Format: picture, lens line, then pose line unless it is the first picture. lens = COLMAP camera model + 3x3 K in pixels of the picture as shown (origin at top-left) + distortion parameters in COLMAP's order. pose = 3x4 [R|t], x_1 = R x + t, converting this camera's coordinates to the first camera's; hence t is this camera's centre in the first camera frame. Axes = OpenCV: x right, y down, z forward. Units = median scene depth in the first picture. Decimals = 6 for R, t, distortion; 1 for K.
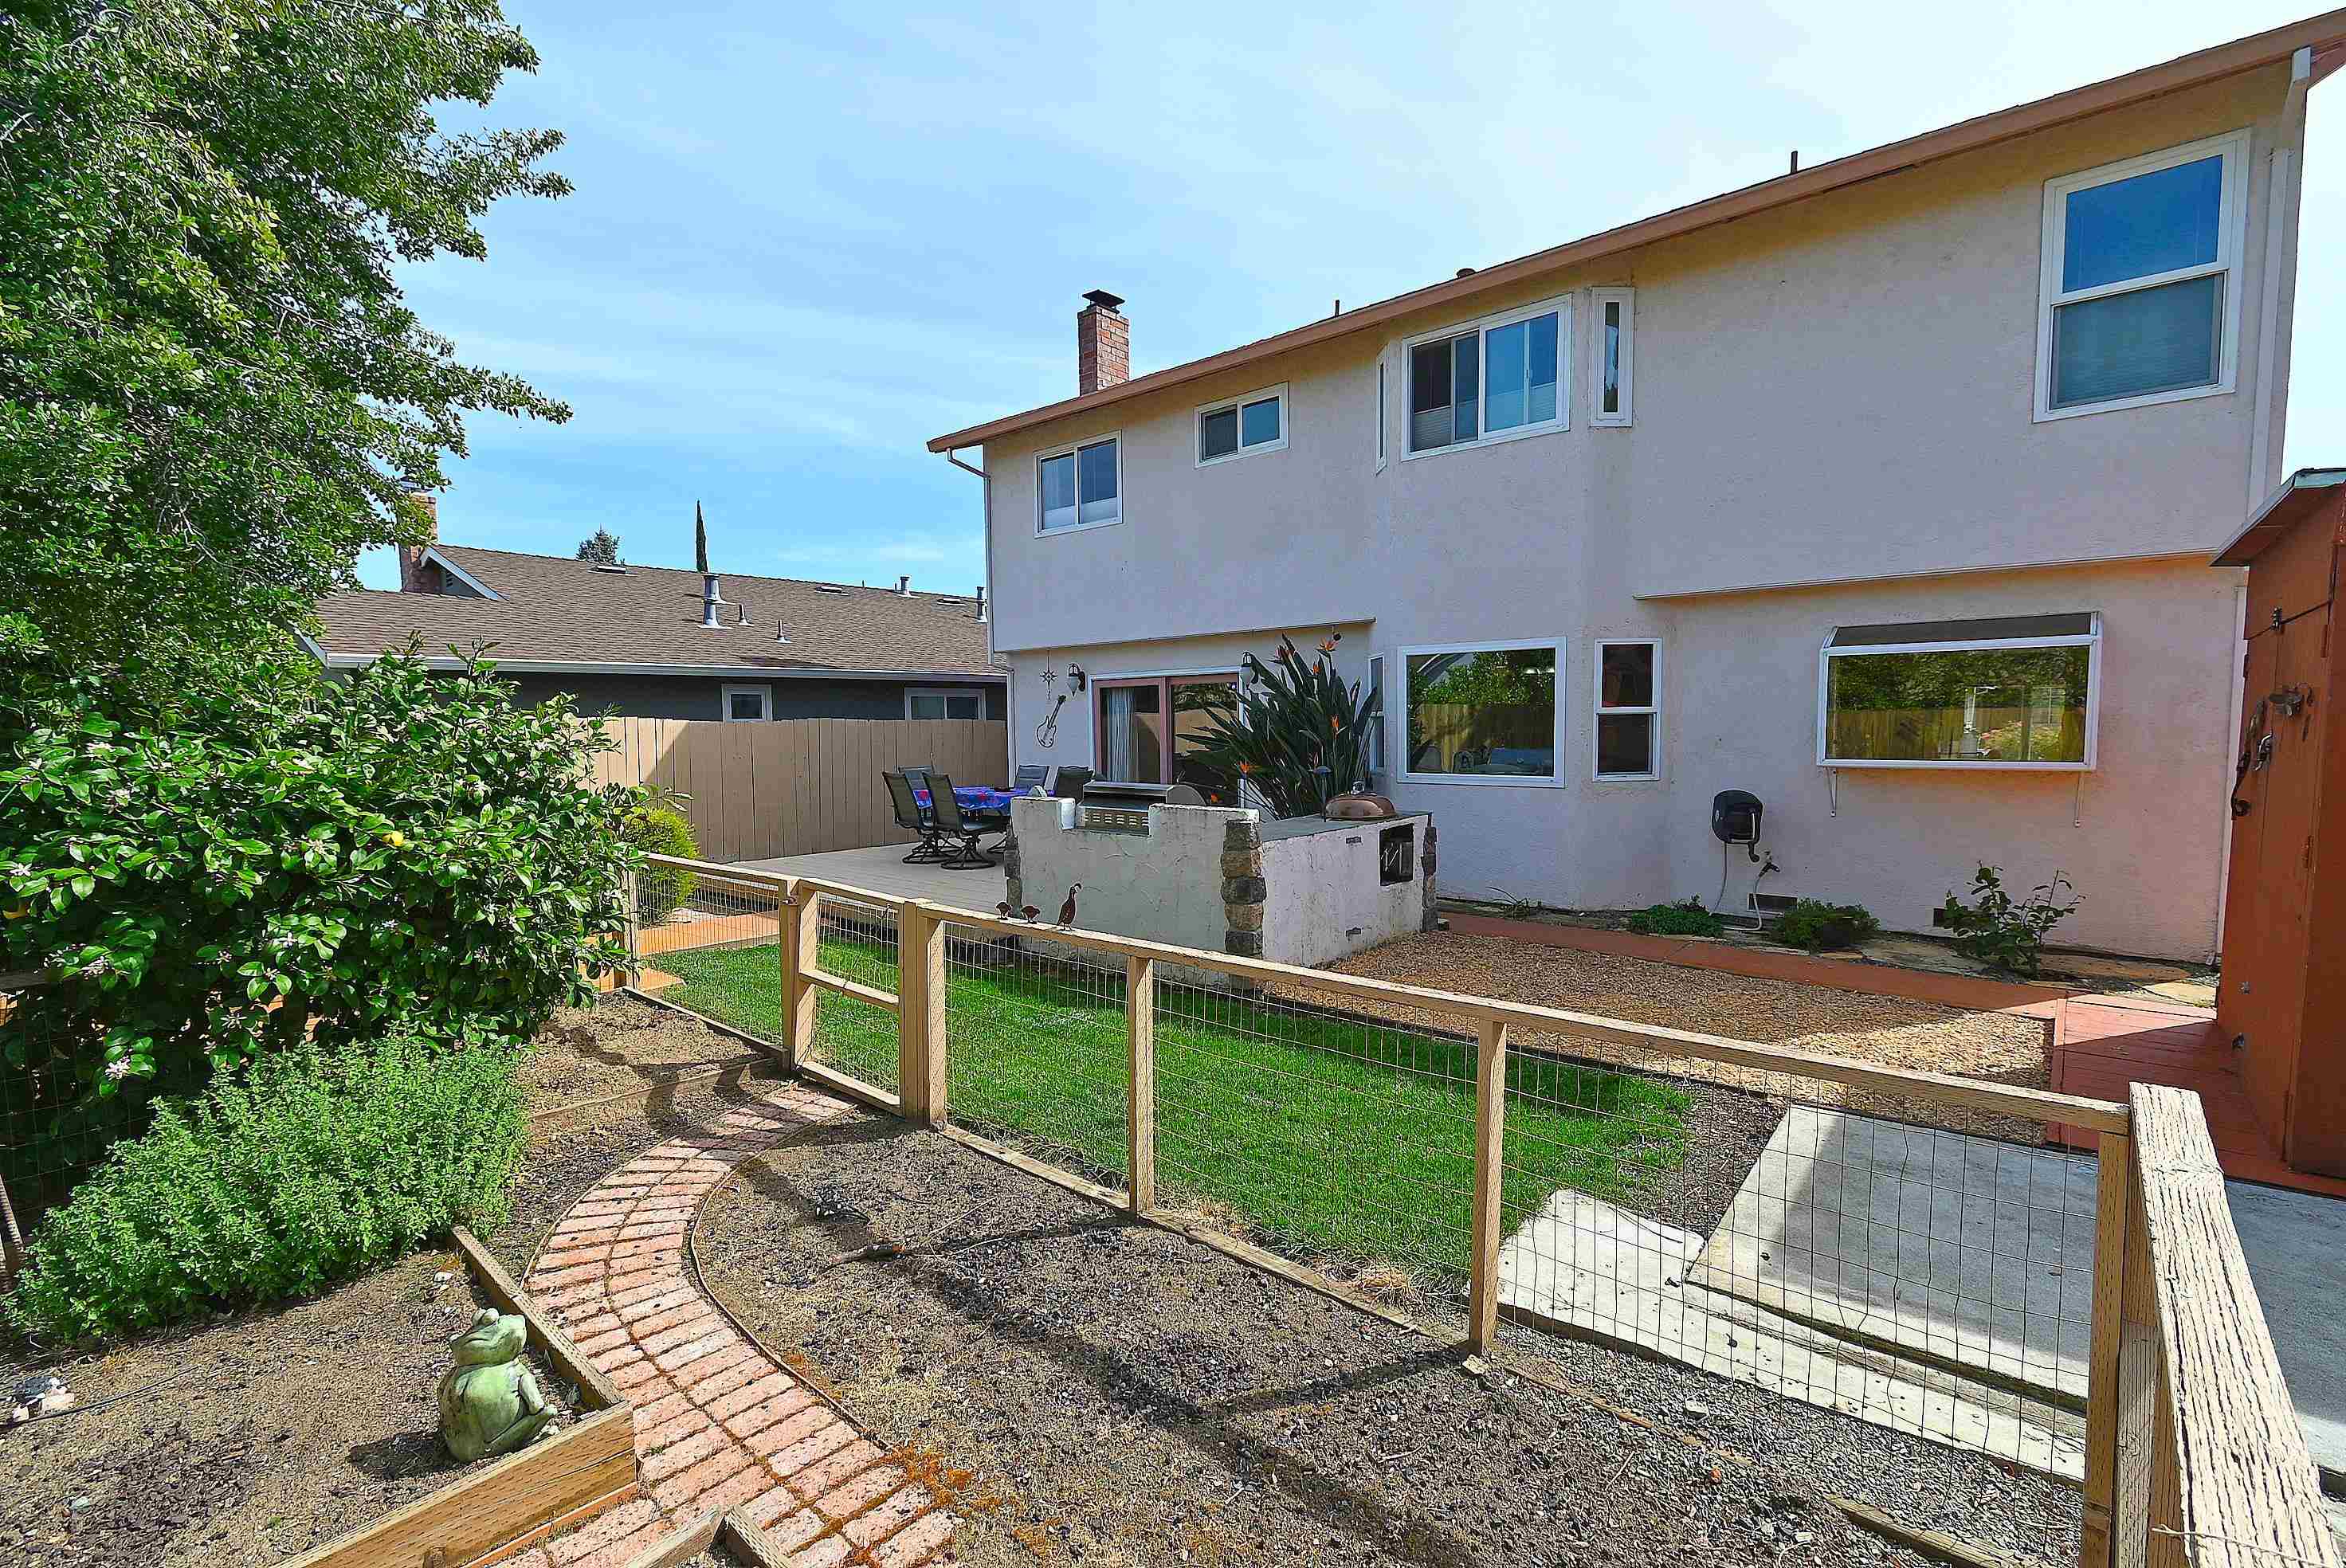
lens RADIAL K [[1043.5, 0, 1176.8], [0, 1043.5, 804.0], [0, 0, 1]] dist [0.009887, -0.005634]
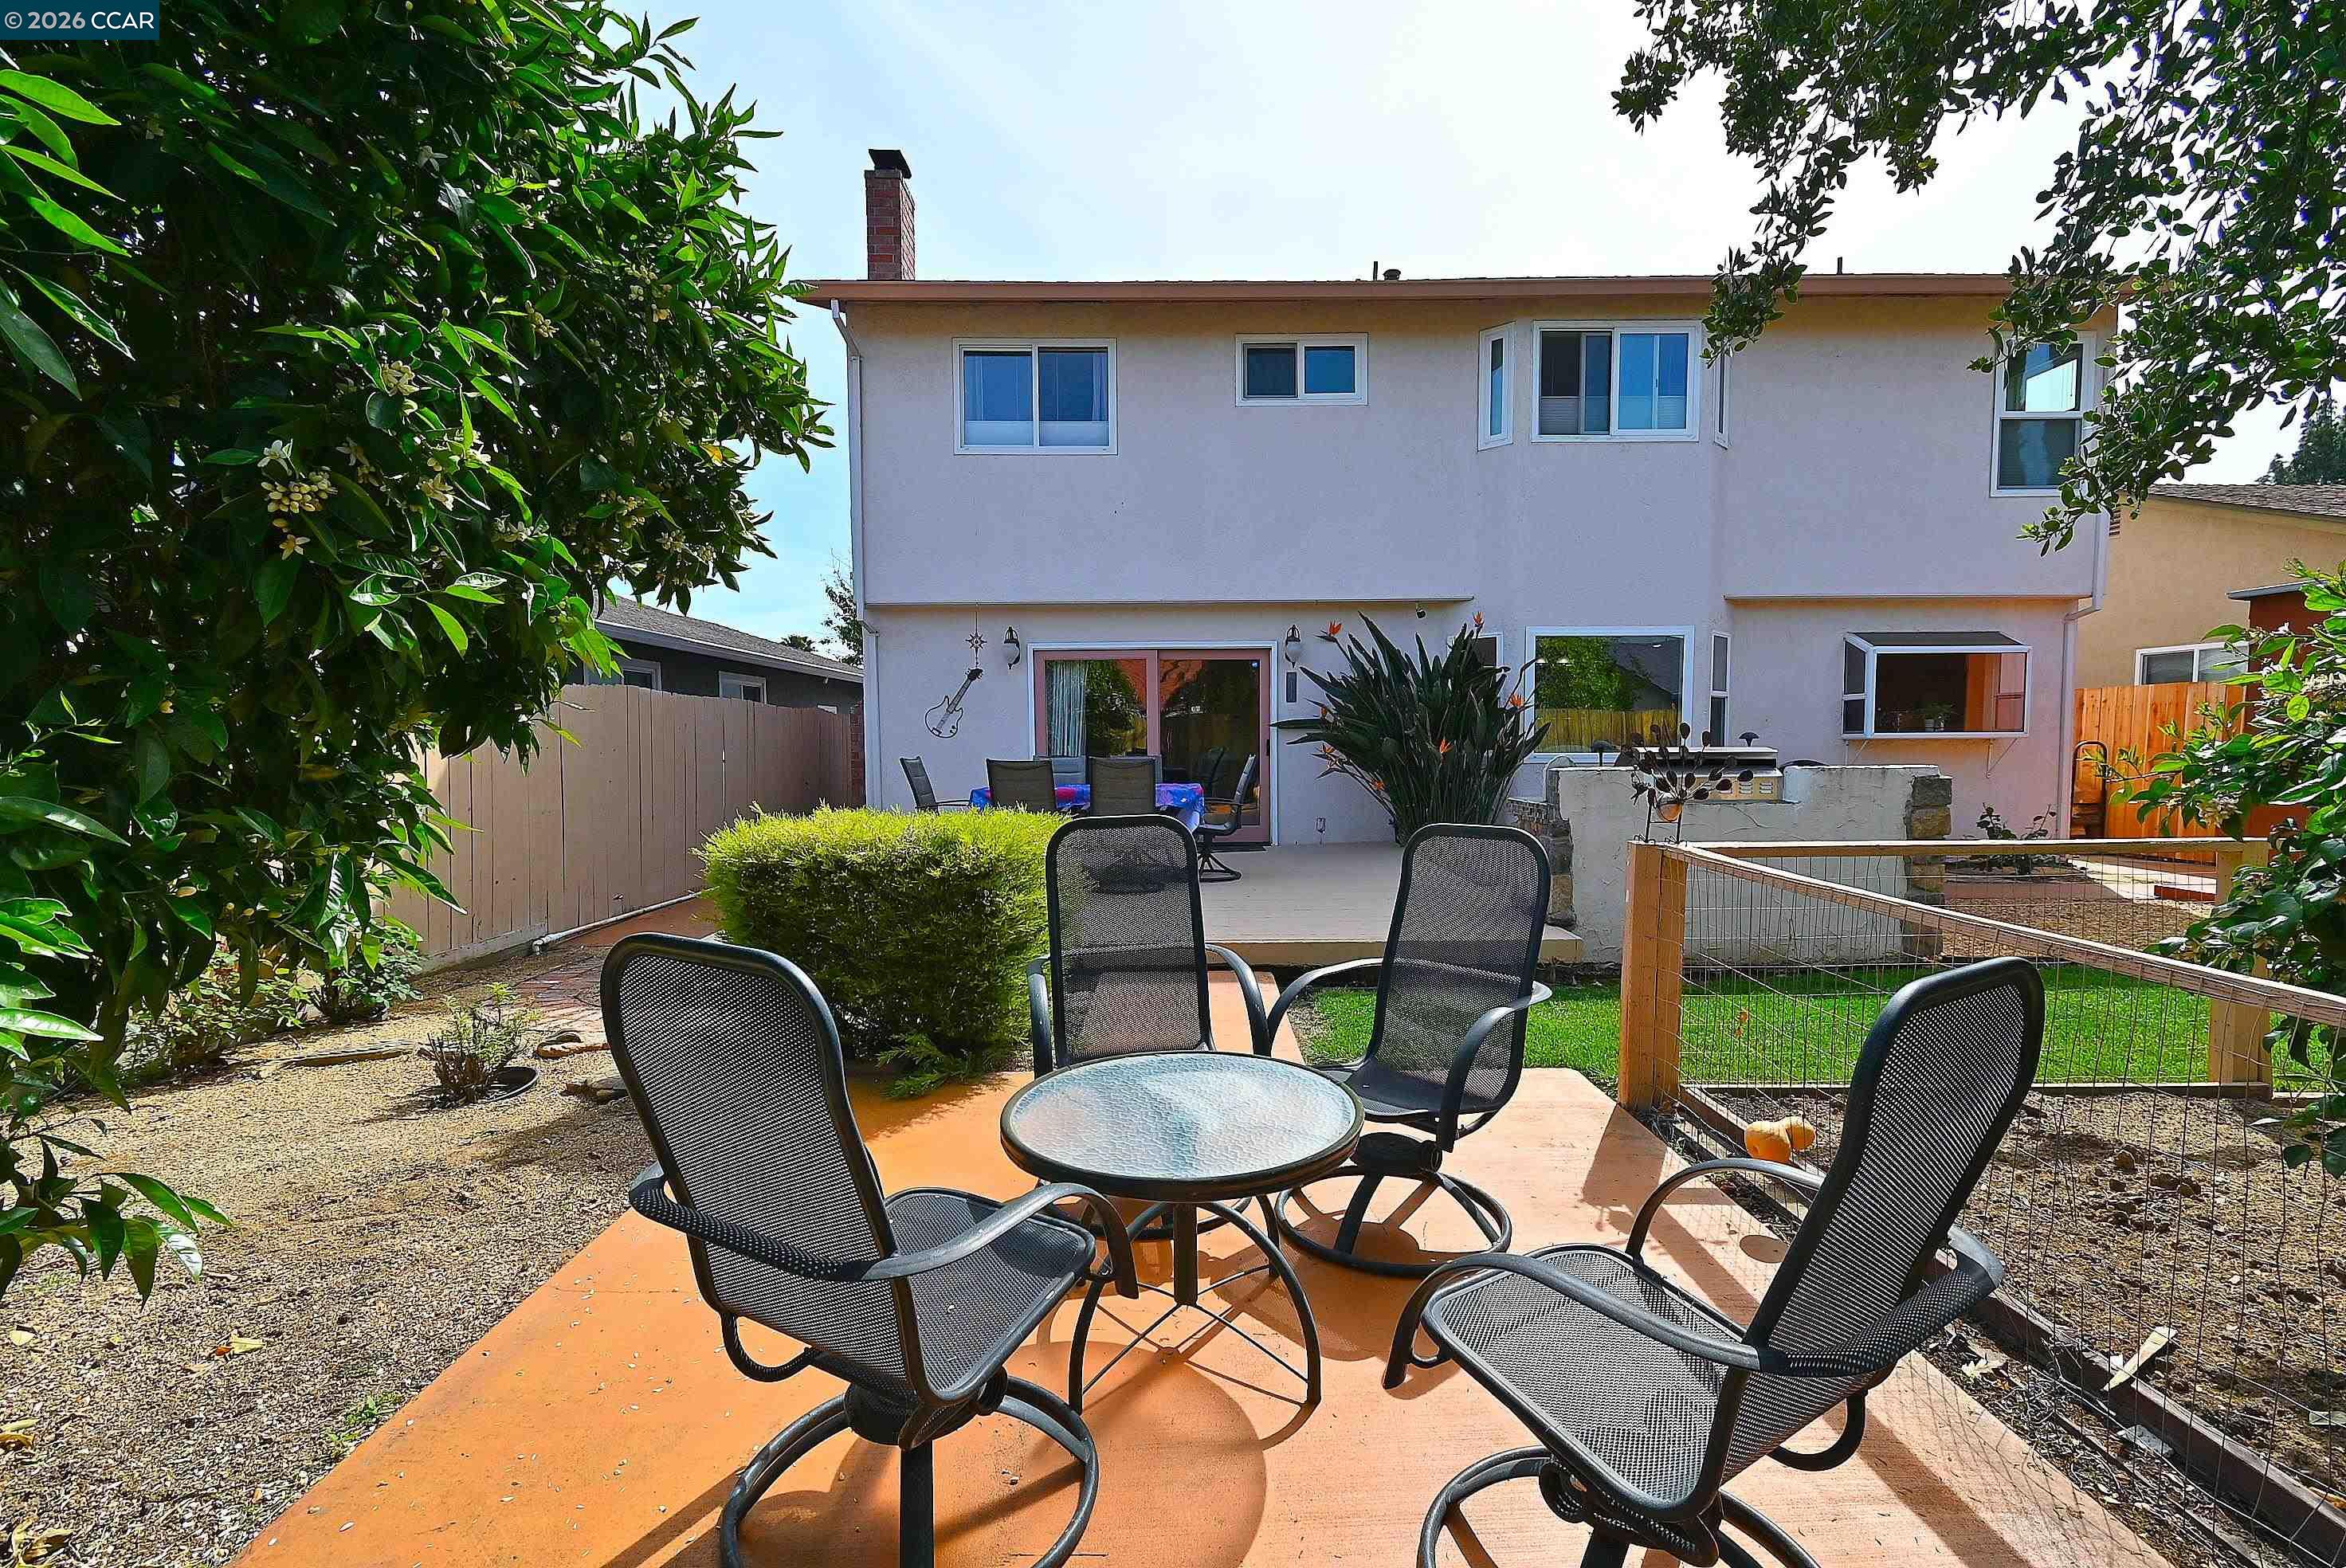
lens RADIAL K [[1043.5, 0, 1176.8], [0, 1043.5, 804.0], [0, 0, 1]] dist [0.009887, -0.005634]
pose [[0.759328, -0.028121, 0.650100, -0.692698], [0.045398, 0.998921, -0.009815, 0.013042], [-0.649122, 0.036966, 0.759785, 0.464421]]
